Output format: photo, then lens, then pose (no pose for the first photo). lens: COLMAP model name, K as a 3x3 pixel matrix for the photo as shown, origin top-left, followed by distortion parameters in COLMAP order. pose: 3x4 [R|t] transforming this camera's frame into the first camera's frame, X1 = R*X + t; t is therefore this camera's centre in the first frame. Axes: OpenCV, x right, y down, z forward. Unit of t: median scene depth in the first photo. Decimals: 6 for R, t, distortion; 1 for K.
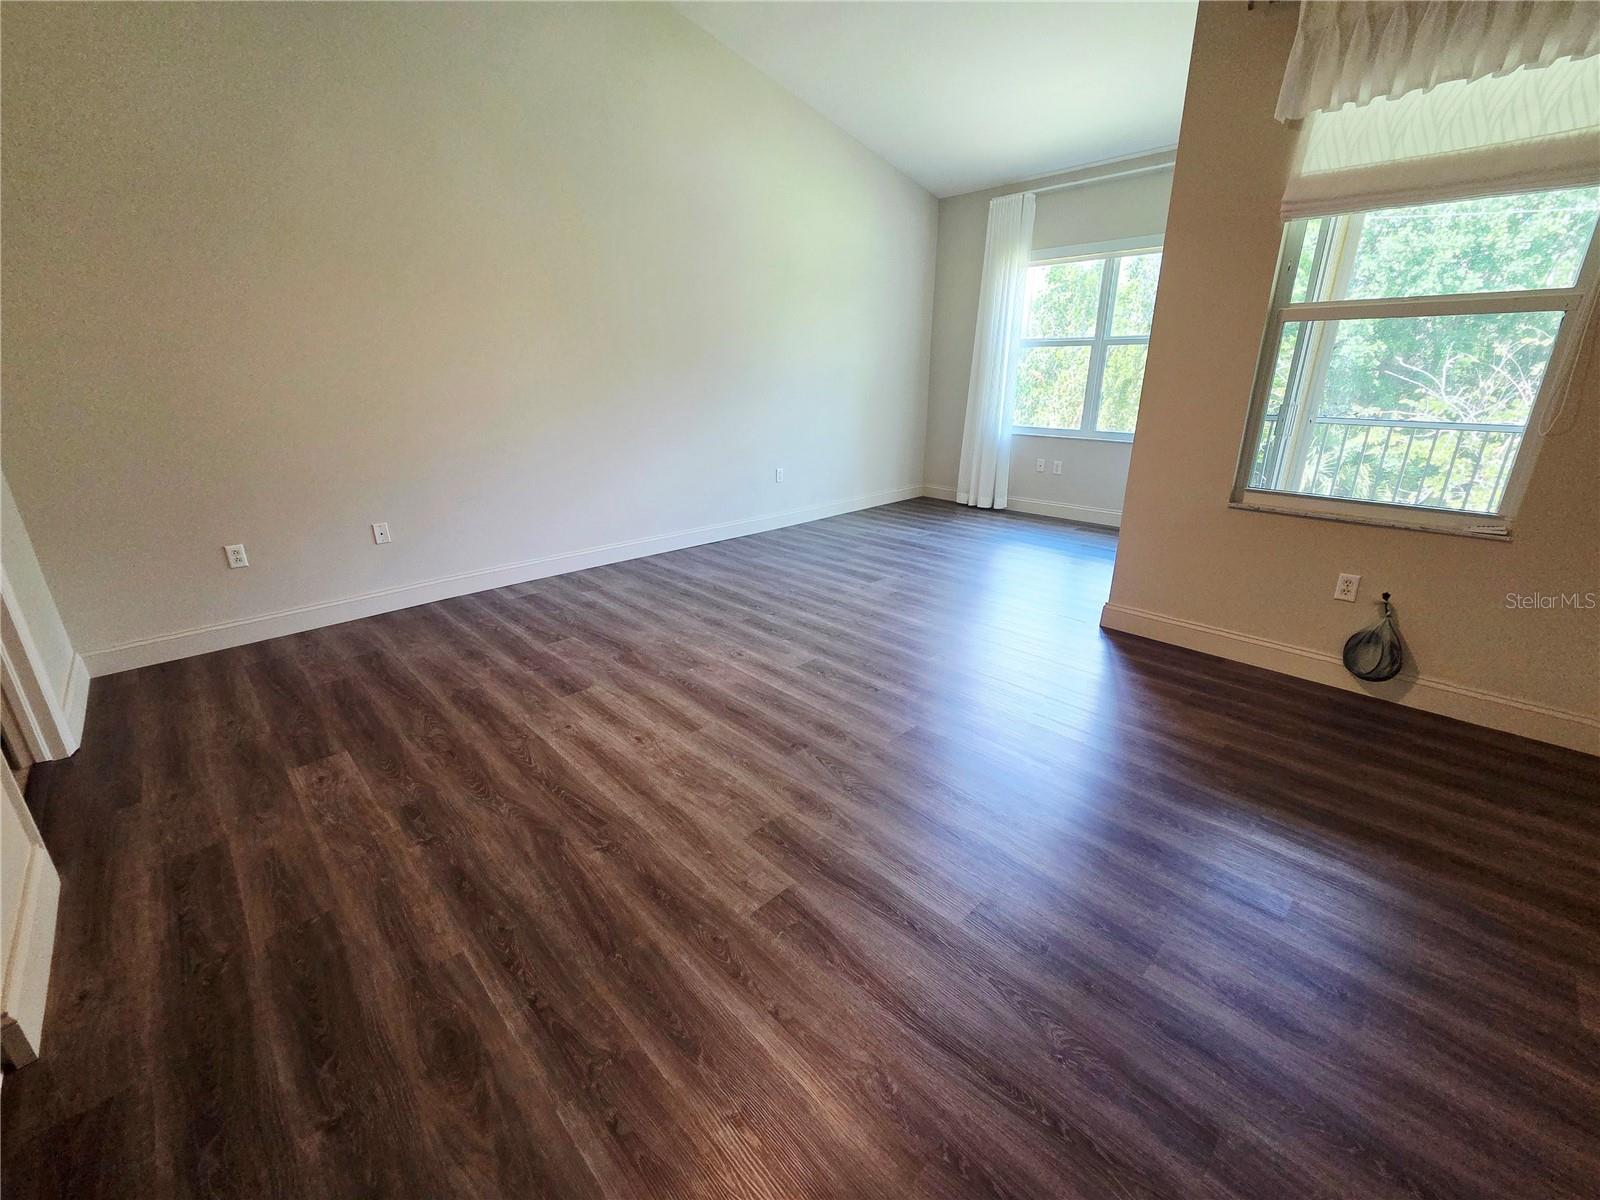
lens RADIAL K [[657.9, 0, 804.6], [0, 657.9, 585.6], [0, 0, 1]] dist [0.002007, 0.000357]
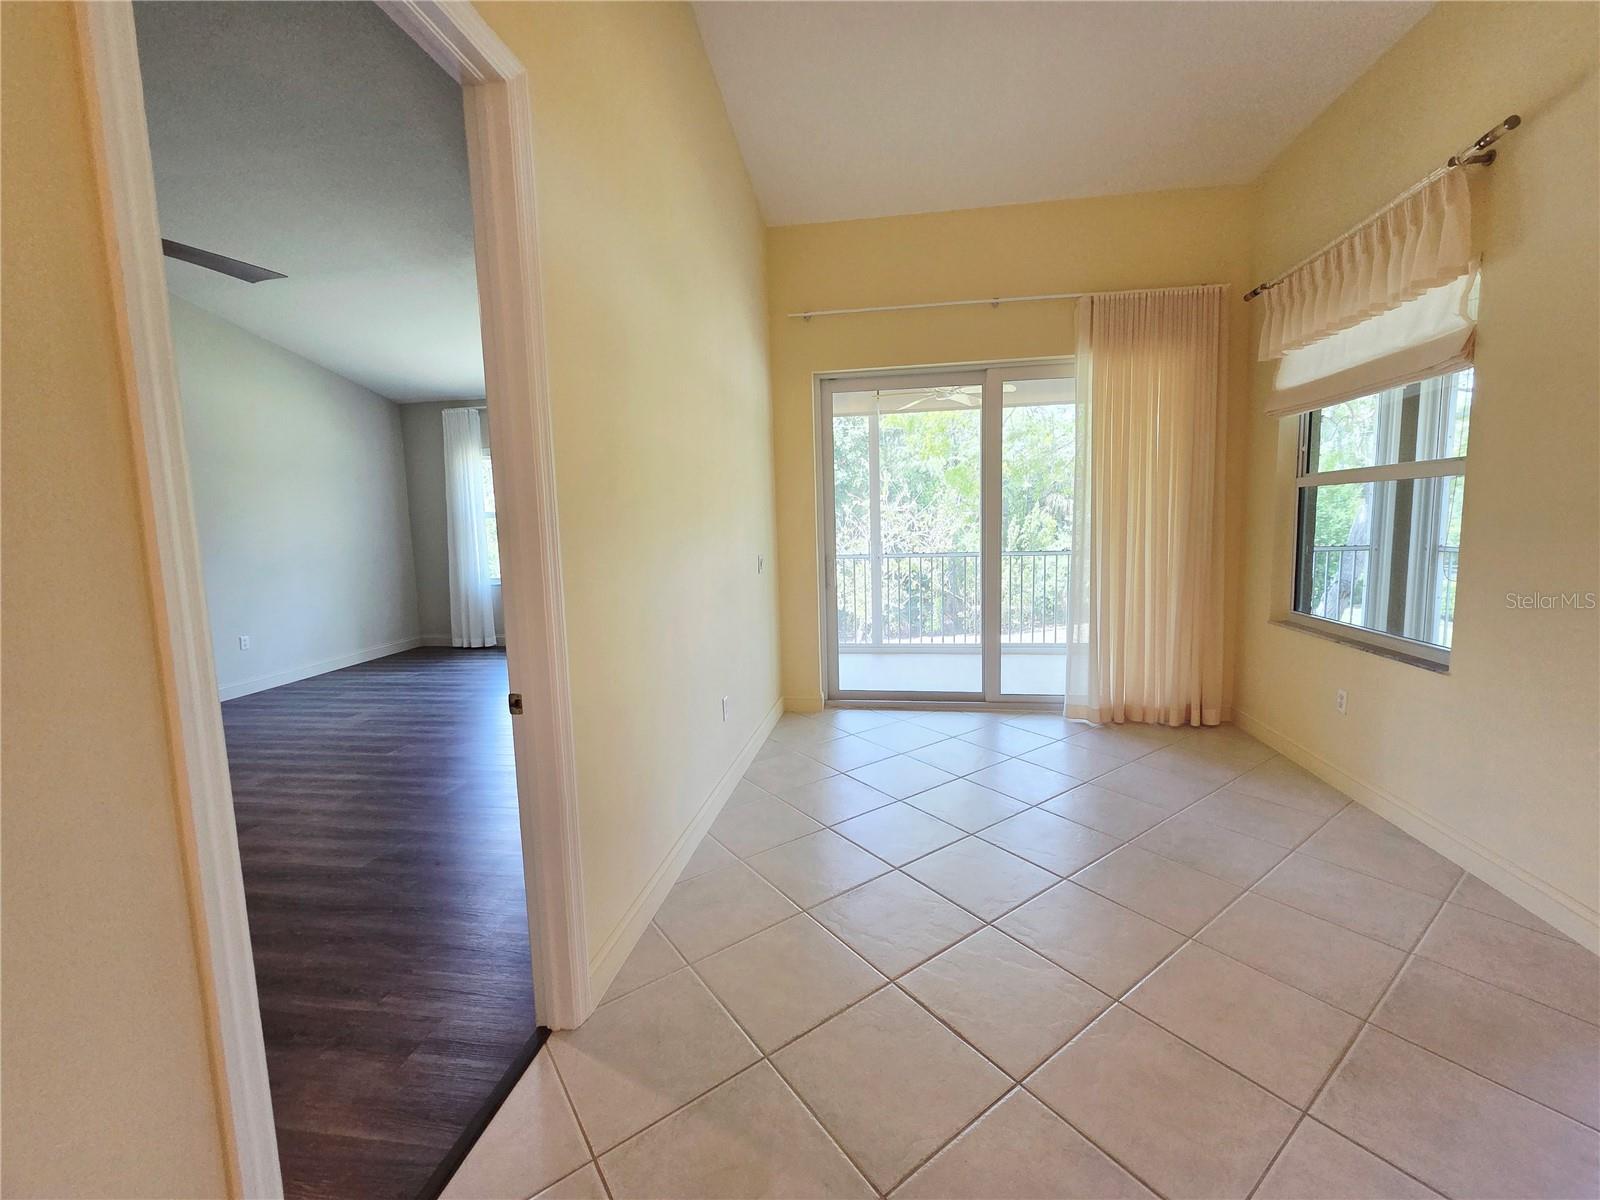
lens RADIAL K [[657.9, 0, 806.1], [0, 657.9, 587.9], [0, 0, 1]] dist [0.002007, 0.000357]
pose [[0.797575, -0.083673, 0.597389, 0.121324], [0.212233, 0.965938, -0.148059, 0.200611], [-0.564652, 0.244874, 0.788166, -0.739566]]
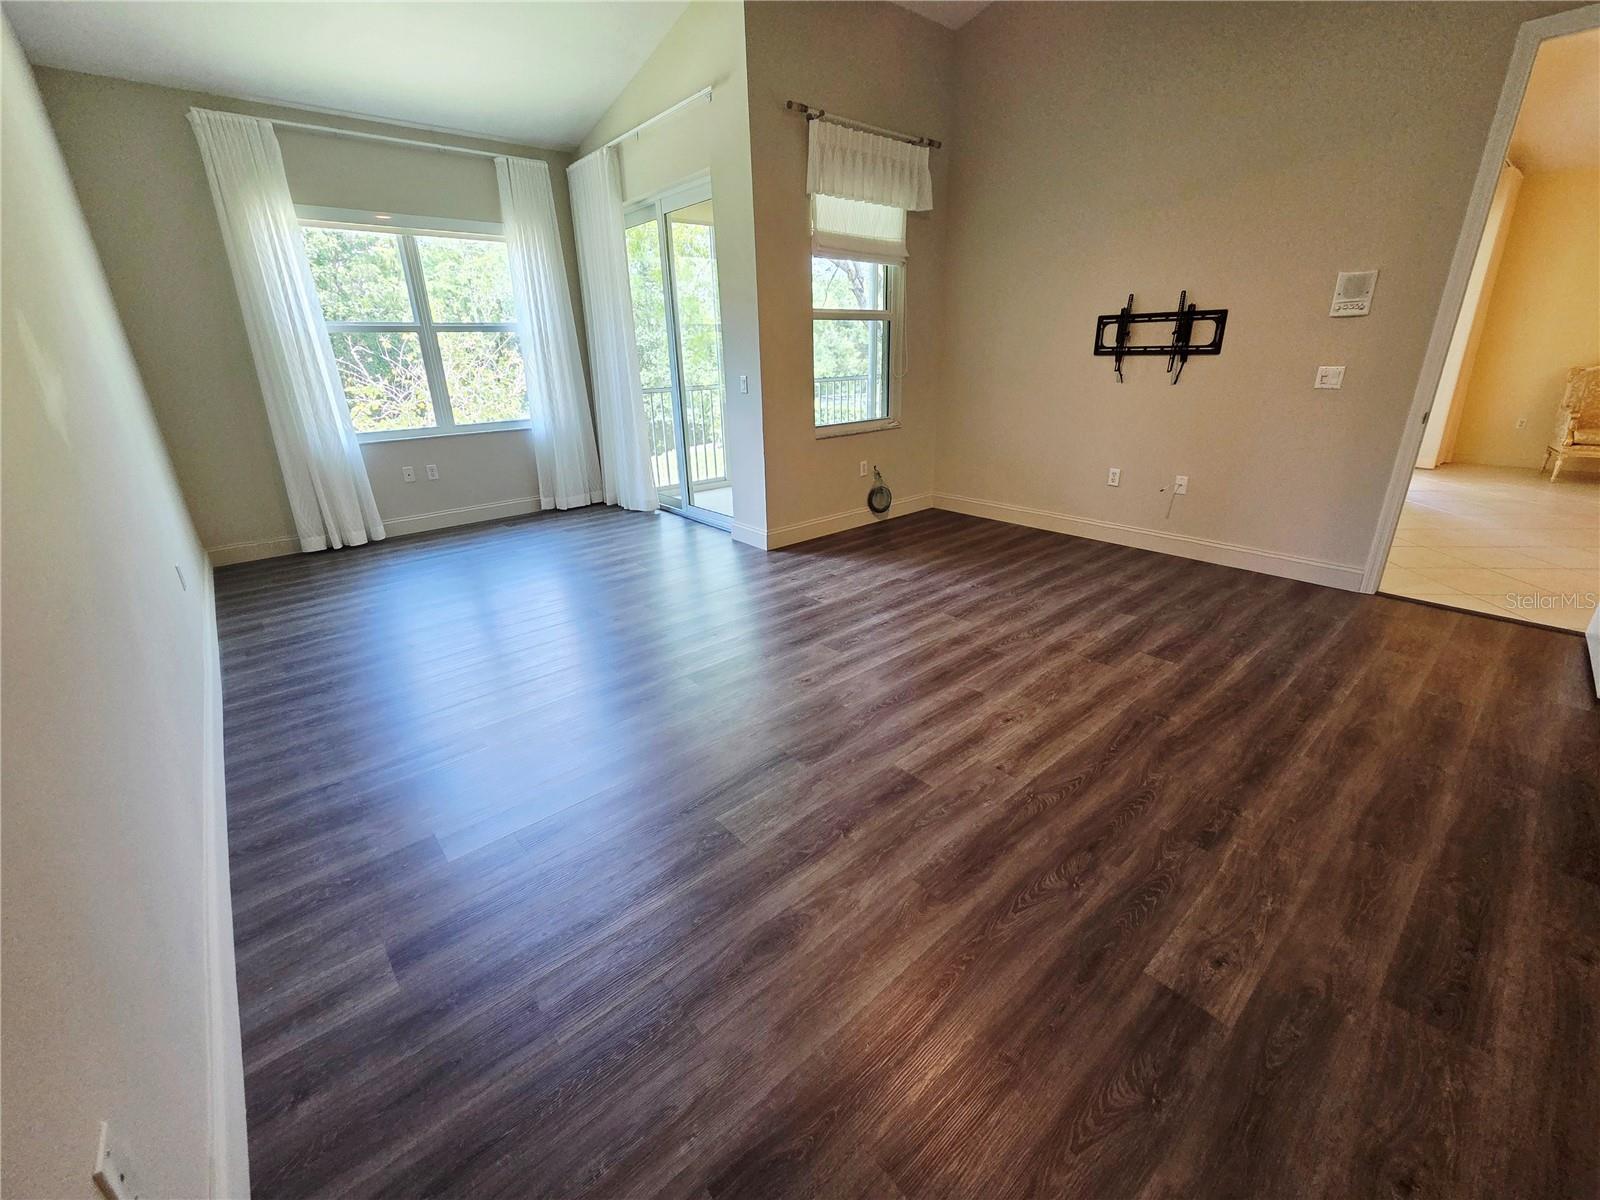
lens RADIAL K [[657.9, 0, 796.9], [0, 657.9, 598.1], [0, 0, 1]] dist [0.002007, 0.000357]
pose [[0.062628, -0.356263, 0.932285, -1.096443], [0.335562, 0.887253, 0.316513, -0.343714], [-0.939934, 0.293016, 0.175115, 1.028210]]
